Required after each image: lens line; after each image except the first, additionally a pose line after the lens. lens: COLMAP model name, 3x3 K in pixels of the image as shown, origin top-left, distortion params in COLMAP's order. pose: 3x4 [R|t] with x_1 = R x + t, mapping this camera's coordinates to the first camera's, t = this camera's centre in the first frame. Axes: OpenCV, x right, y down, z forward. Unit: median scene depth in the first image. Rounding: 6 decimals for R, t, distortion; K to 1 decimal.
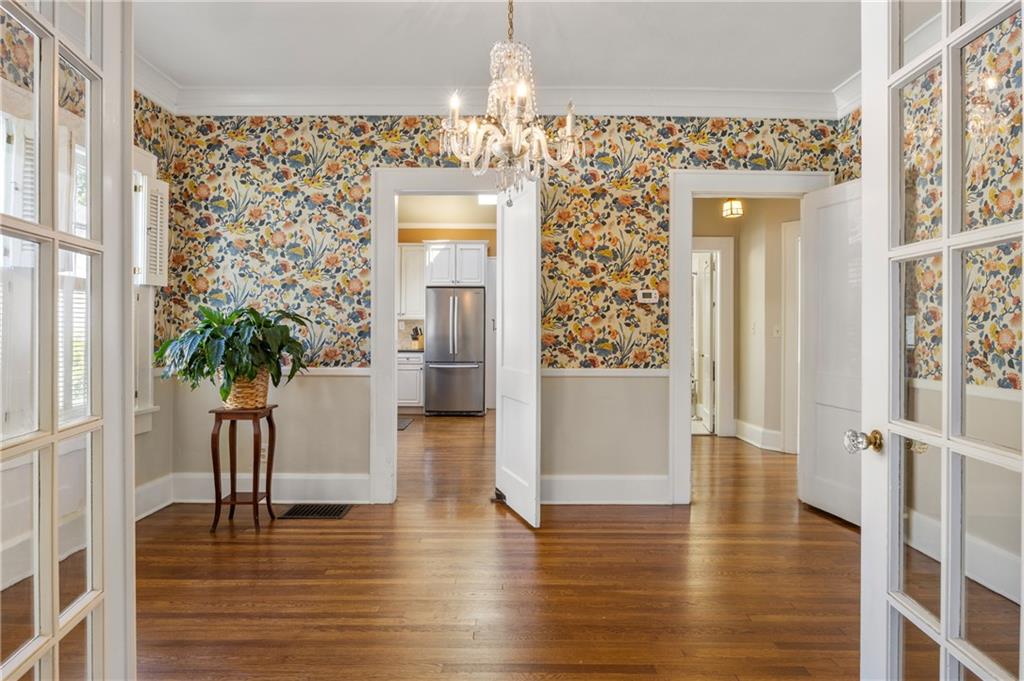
lens RADIAL K [[612.1, 0, 514.0], [0, 612.1, 335.5], [0, 0, 1]] dist [-0.017956, 0.001819]
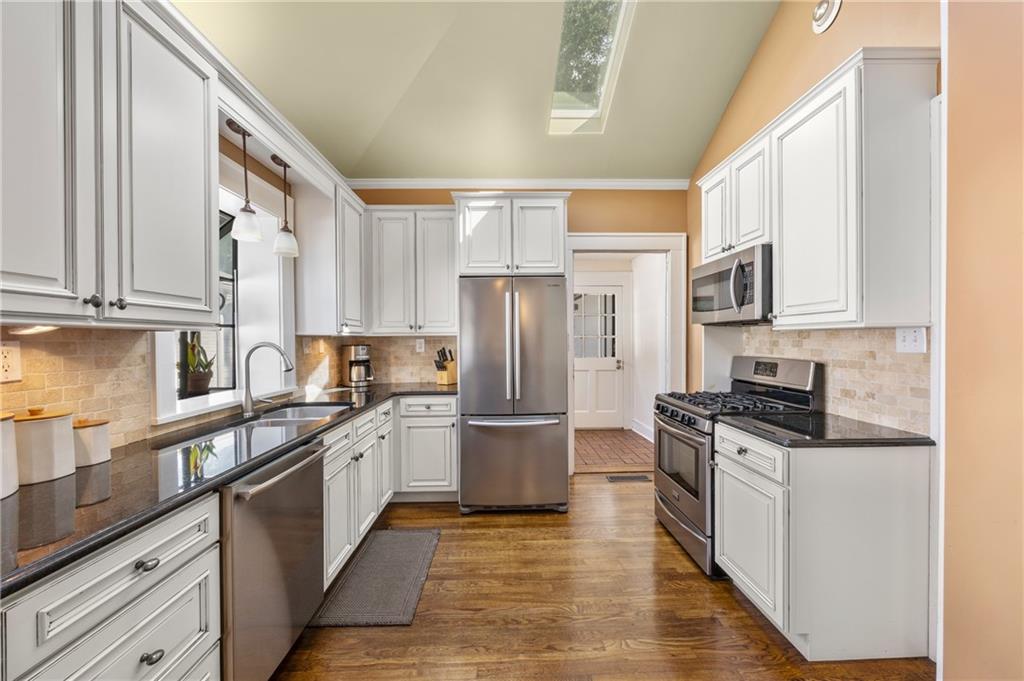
lens RADIAL K [[394.5, 0, 512.0], [0, 394.5, 339.3], [0, 0, 1]] dist [-0.005435, 0.000115]
pose [[0.999897, -0.014333, -0.000992, -0.199517], [0.014327, 0.999878, -0.006250, -0.040796], [0.001082, 0.006235, 0.999980, 1.327153]]
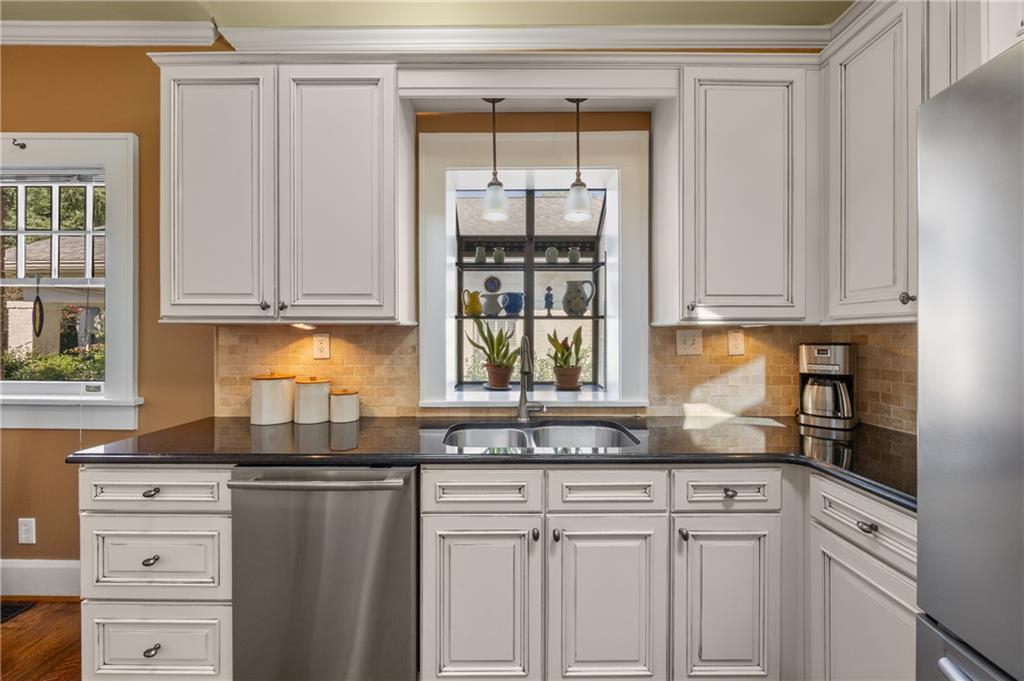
lens RADIAL K [[394.5, 0, 510.5], [0, 394.5, 339.2], [0, 0, 1]] dist [-0.005435, 0.000115]
pose [[-0.016224, -0.001420, -0.999867, -0.103566], [-0.006594, 0.999977, -0.001313, -0.040790], [0.999847, 0.006572, -0.016233, 1.824208]]
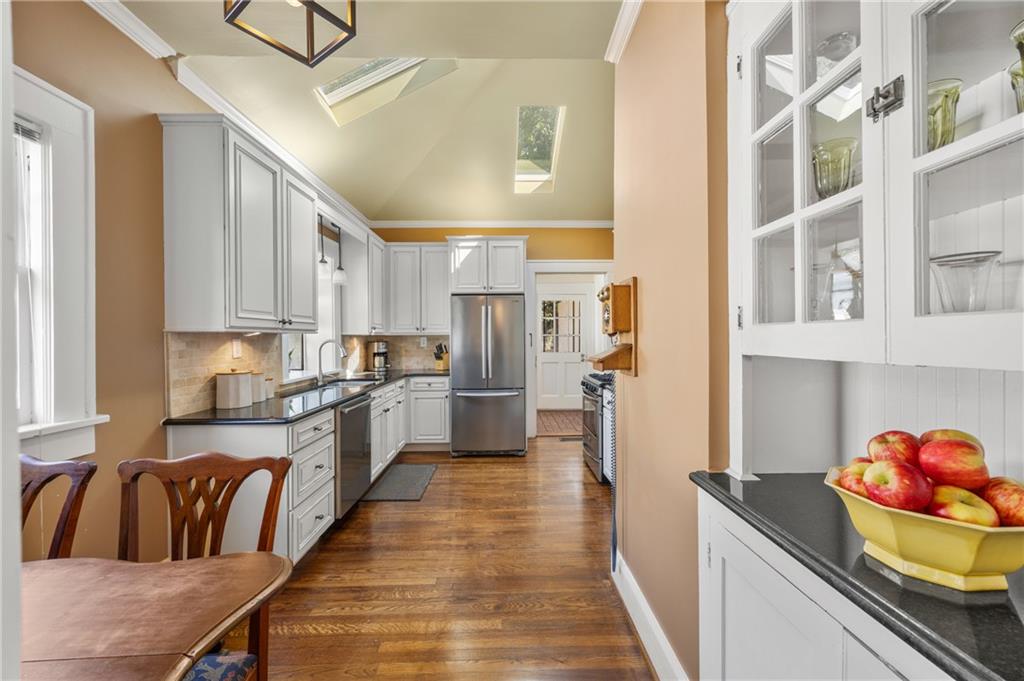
lens RADIAL K [[394.5, 0, 513.7], [0, 394.5, 336.4], [0, 0, 1]] dist [-0.005435, 0.000115]
pose [[0.999918, -0.012278, 0.003730, -0.132968], [0.012301, 0.999904, -0.006353, -0.041344], [-0.003652, 0.006398, 0.999973, 0.996805]]
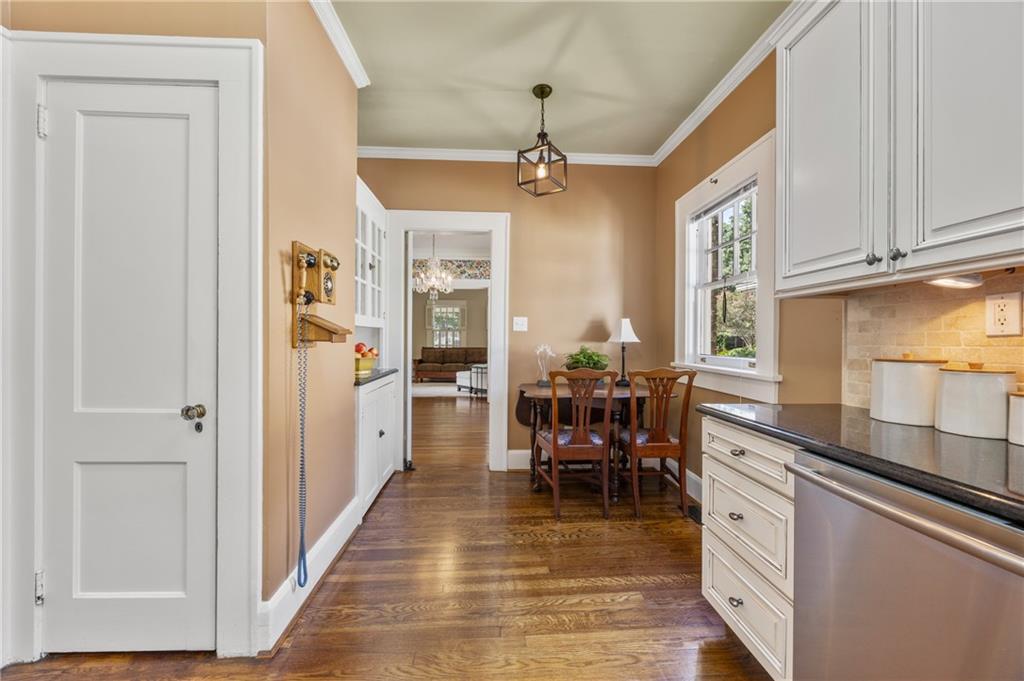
lens RADIAL K [[394.5, 0, 514.9], [0, 394.5, 345.2], [0, 0, 1]] dist [-0.005435, 0.000115]
pose [[-0.999193, -0.010002, -0.038905, -0.207370], [-0.010535, 0.999853, 0.013531, -0.010886], [0.038764, 0.013930, -0.999151, 1.856609]]
